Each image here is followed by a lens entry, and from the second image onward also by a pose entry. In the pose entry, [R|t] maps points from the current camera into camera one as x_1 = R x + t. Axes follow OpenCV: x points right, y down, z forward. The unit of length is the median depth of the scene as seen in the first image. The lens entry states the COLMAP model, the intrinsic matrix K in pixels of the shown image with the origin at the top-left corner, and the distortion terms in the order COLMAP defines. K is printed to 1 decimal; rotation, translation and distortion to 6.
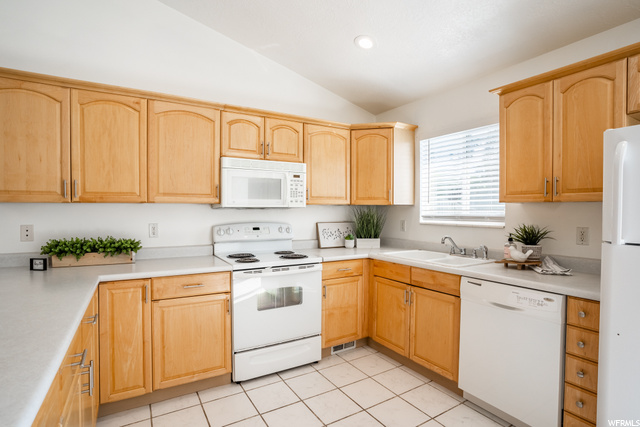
lens RADIAL K [[320.6, 0, 320.0], [0, 320.6, 213.5], [0, 0, 1]] dist [-0.077216, 0.037585]
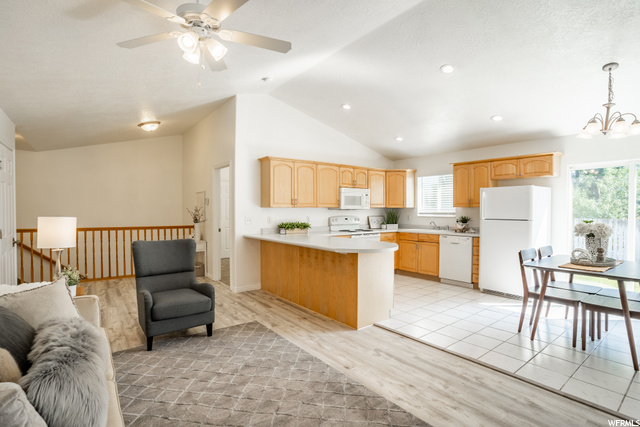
lens RADIAL K [[314.5, 0, 319.8], [0, 314.5, 215.2], [0, 0, 1]] dist [-0.077742, 0.033319]
pose [[0.994208, -0.004797, 0.107366, -0.708864], [0.004261, 0.999977, 0.005222, 0.012119], [-0.107389, -0.004734, 0.994206, -1.269533]]
